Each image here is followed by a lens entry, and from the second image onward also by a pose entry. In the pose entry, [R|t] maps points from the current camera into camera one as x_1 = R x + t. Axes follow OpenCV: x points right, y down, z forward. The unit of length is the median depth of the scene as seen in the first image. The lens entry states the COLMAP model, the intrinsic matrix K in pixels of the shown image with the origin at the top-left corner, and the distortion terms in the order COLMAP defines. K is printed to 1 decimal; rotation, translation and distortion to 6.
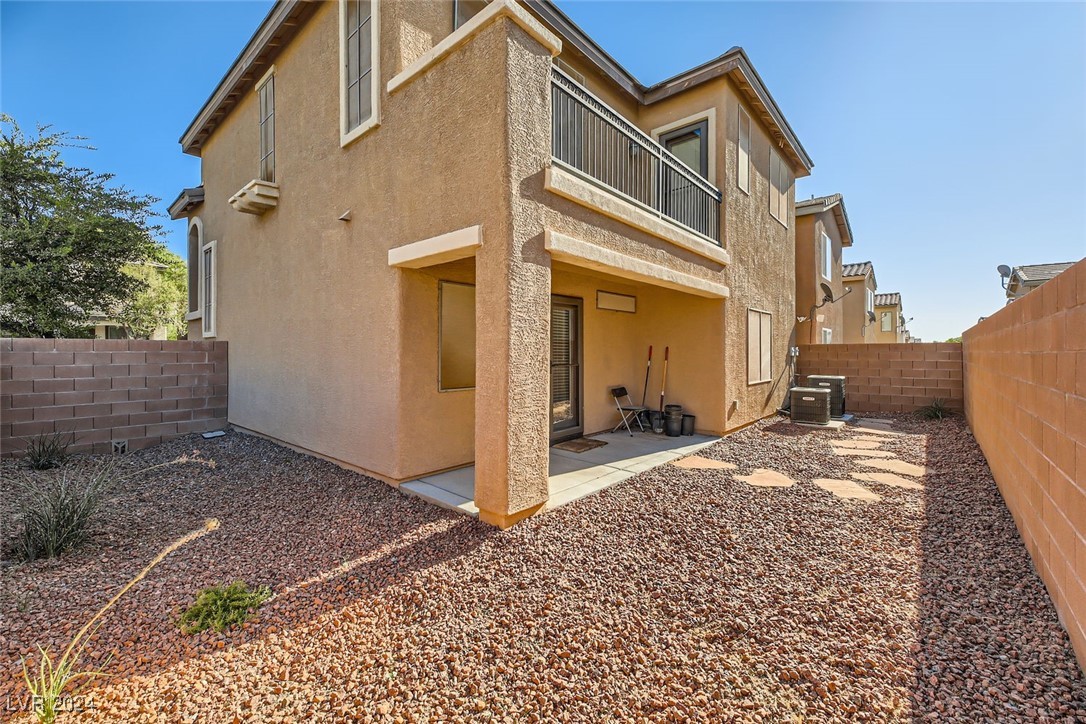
lens RADIAL K [[441.4, 0, 542.7], [0, 441.4, 355.1], [0, 0, 1]] dist [-0.000112, -0.000026]
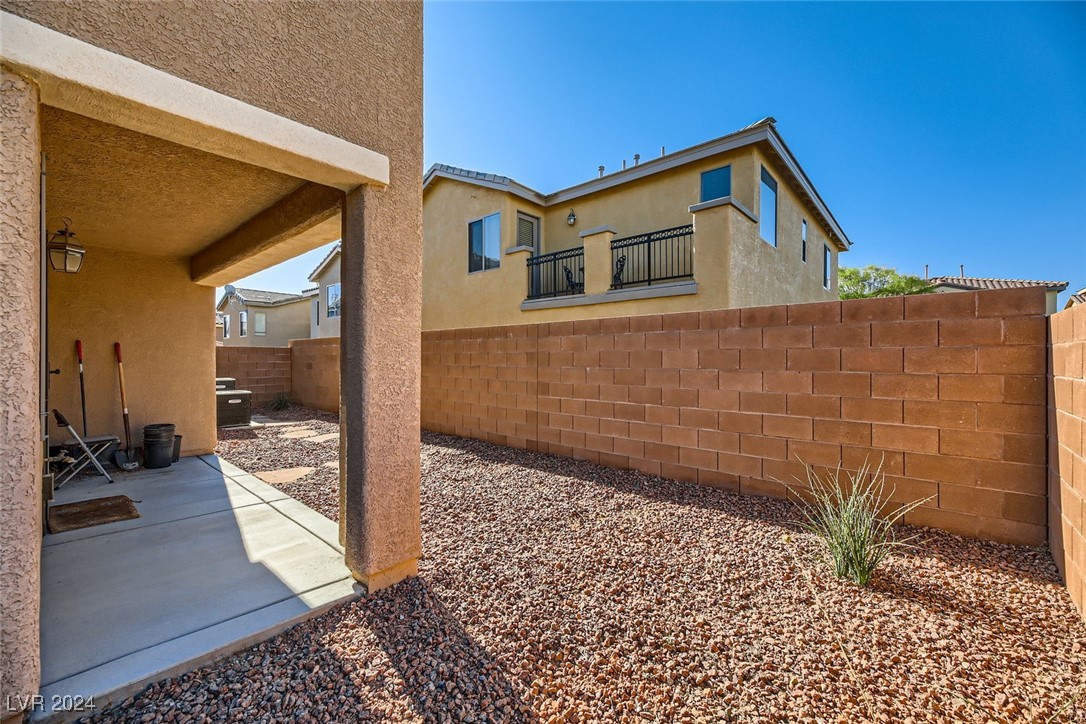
lens RADIAL K [[441.4, 0, 542.7], [0, 441.4, 355.1], [0, 0, 1]] dist [-0.000112, -0.000026]
pose [[0.009856, 0.004347, 0.999942, -0.840024], [0.010642, 0.999933, -0.004452, 0.023511], [-0.999895, 0.010685, 0.009809, 0.764085]]
